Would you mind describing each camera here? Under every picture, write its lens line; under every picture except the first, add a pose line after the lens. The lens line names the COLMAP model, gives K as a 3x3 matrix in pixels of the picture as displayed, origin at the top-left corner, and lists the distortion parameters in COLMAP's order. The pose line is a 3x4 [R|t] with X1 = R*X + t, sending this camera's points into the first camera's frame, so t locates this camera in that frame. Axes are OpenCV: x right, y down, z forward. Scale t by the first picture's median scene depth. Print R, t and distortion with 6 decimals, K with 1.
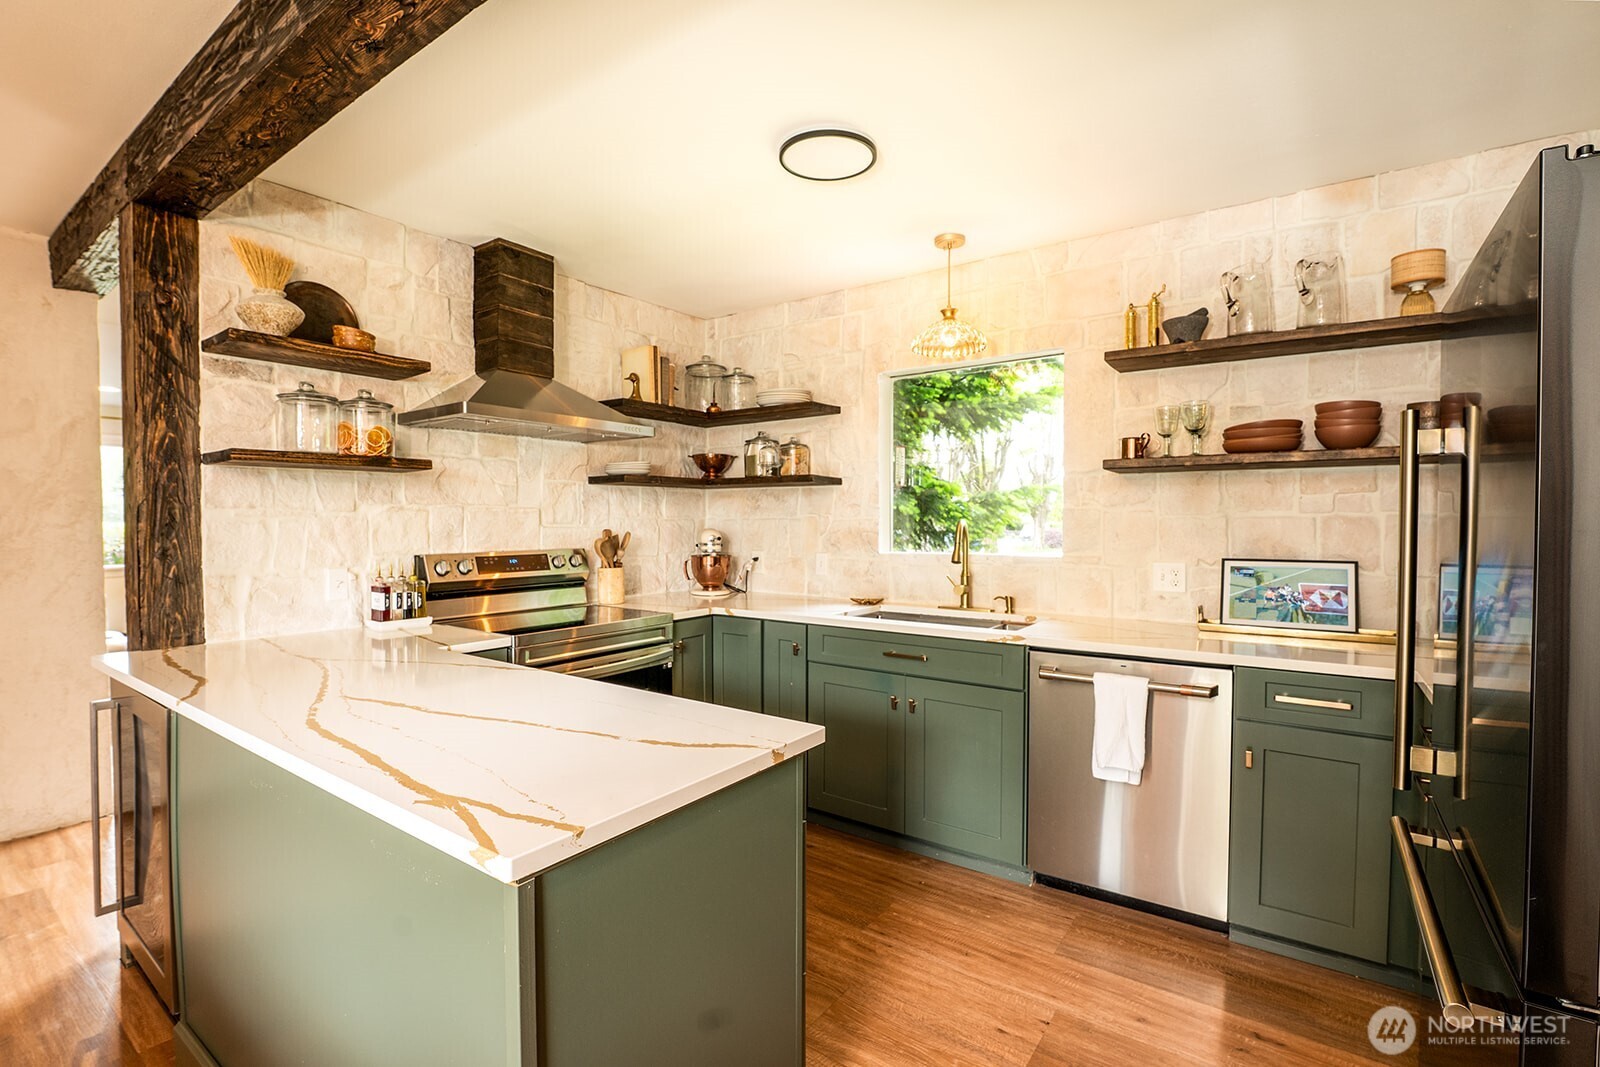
lens RADIAL K [[707.7, 0, 800.0], [0, 707.7, 533.5], [0, 0, 1]] dist [-0.001545, 0.000221]
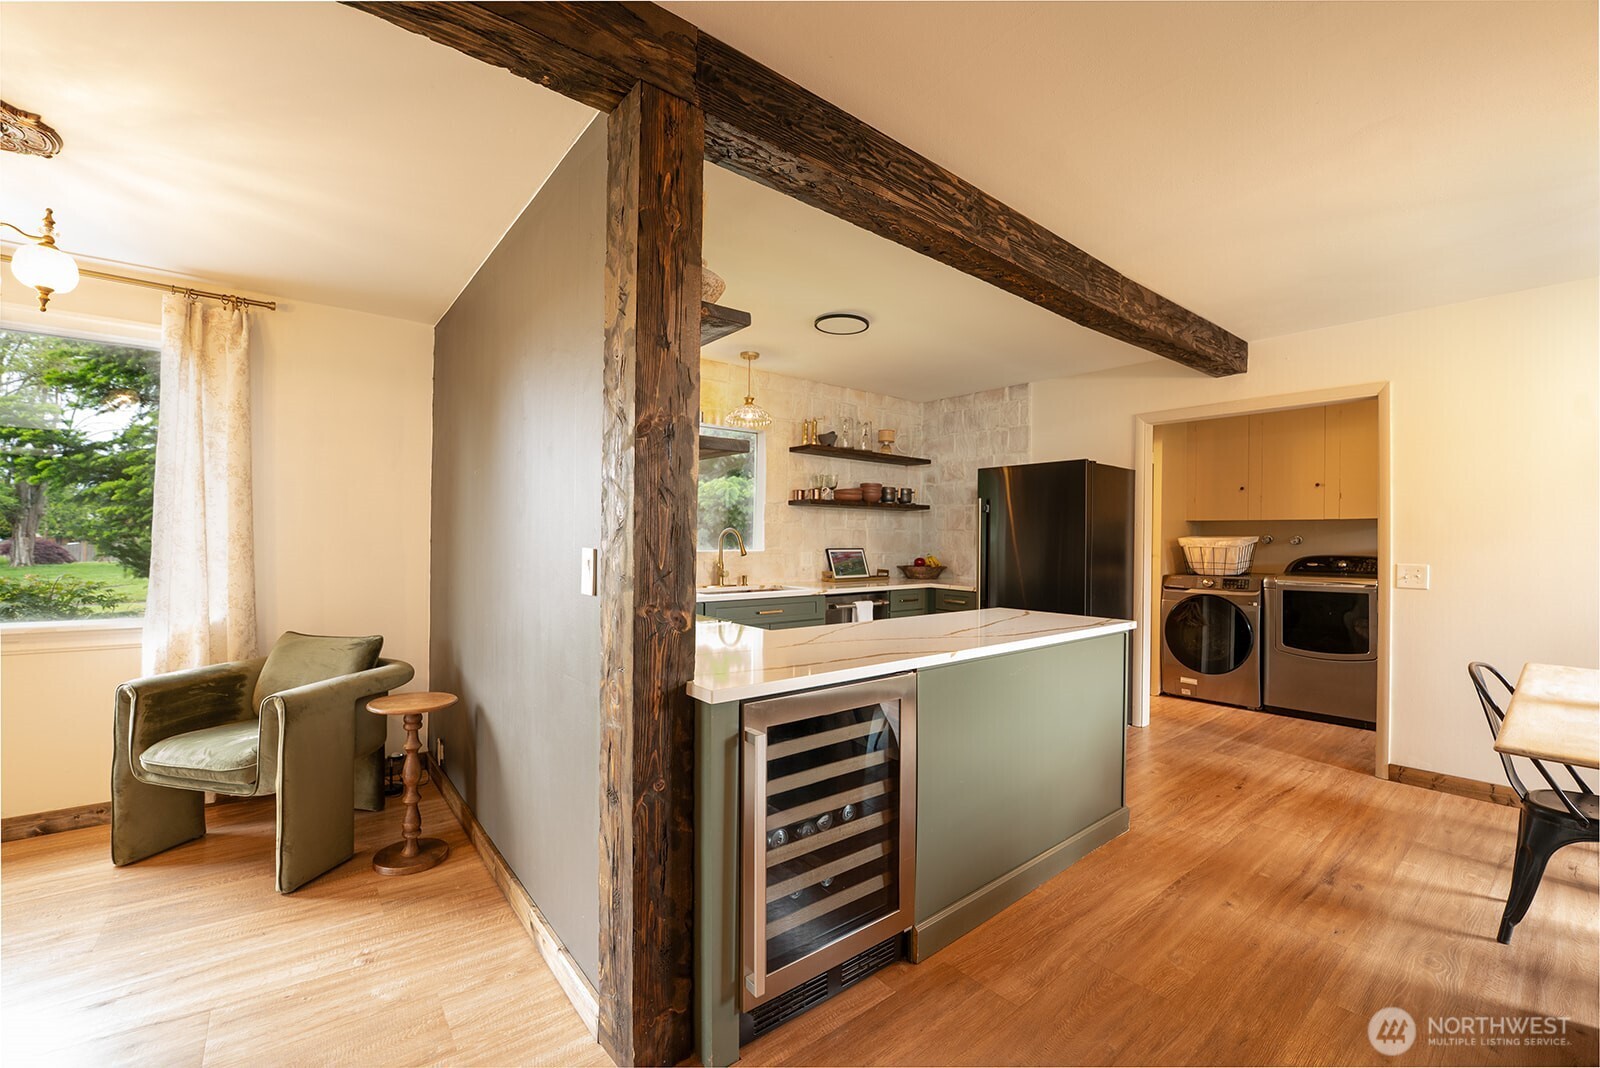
lens RADIAL K [[652.3, 0, 789.2], [0, 652.3, 531.9], [0, 0, 1]] dist [-0.022297, 0.000600]
pose [[0.286770, 0.005575, 0.957983, -1.179549], [0.002115, 0.999977, -0.006453, -0.002262], [-0.957997, 0.003877, 0.286752, 0.488525]]
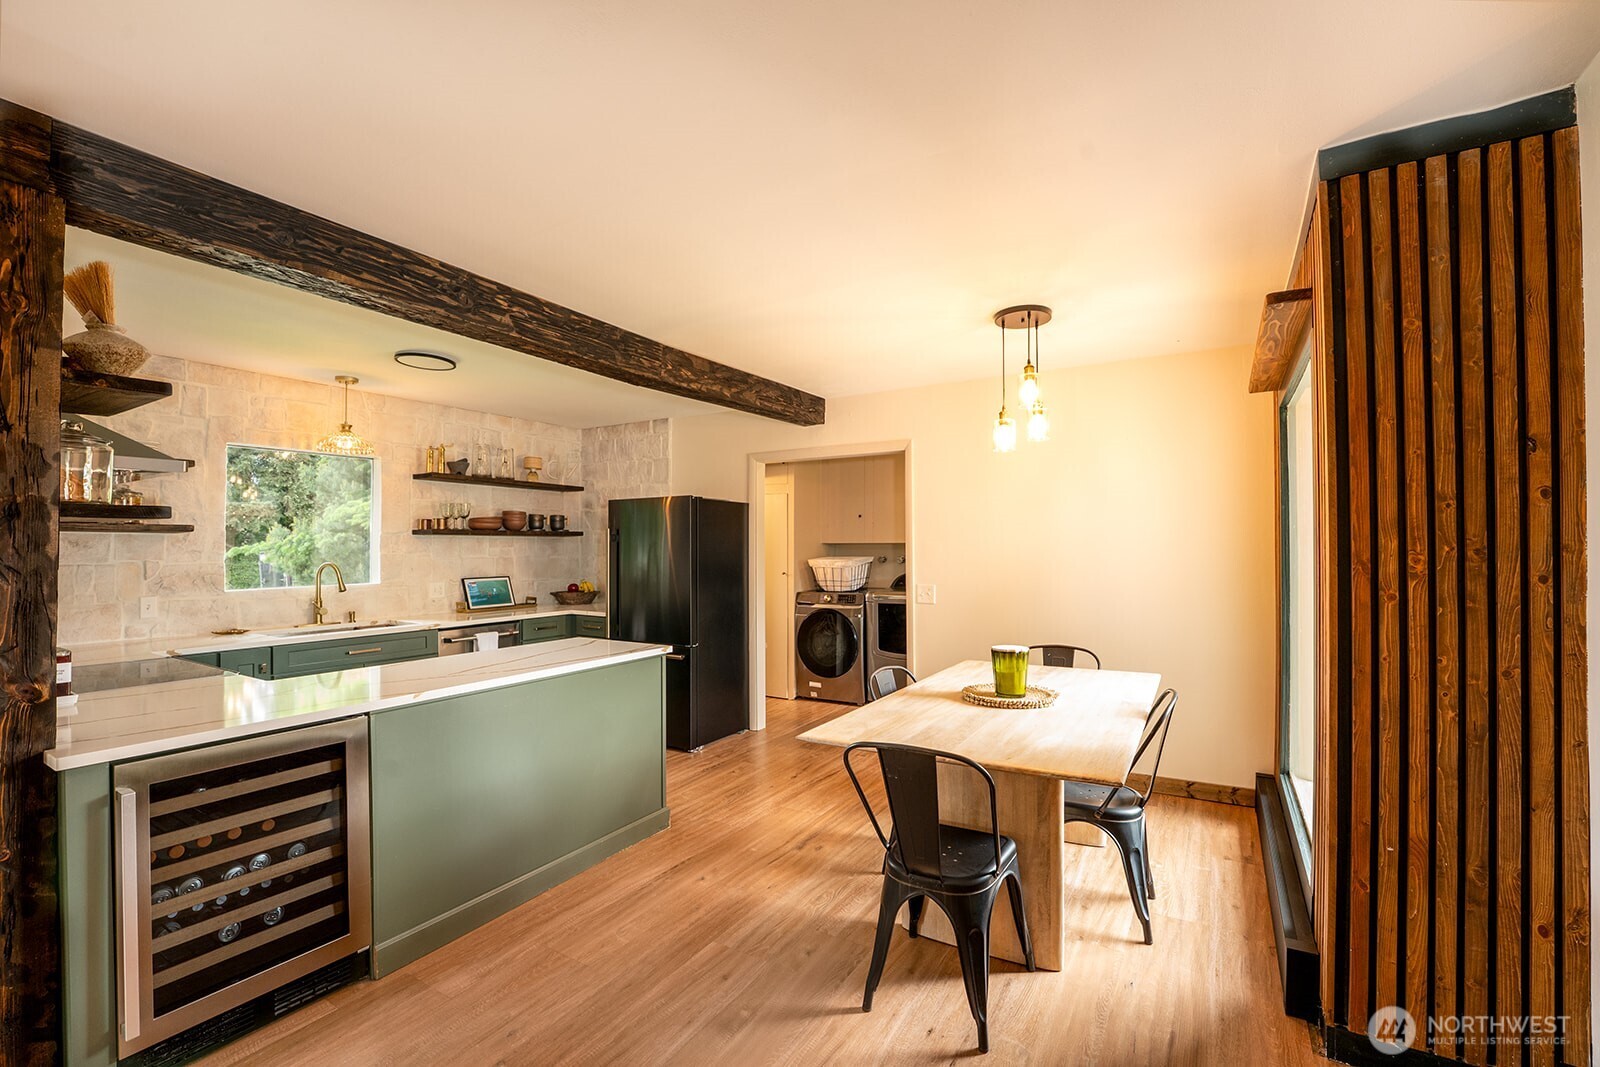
lens RADIAL K [[680.2, 0, 806.2], [0, 680.2, 535.7], [0, 0, 1]] dist [-0.027153, 0.003863]
pose [[-0.066456, 0.009956, 0.997740, -1.293234], [0.014334, 0.999857, -0.009022, -0.051277], [-0.997686, 0.013702, -0.066589, 0.112254]]
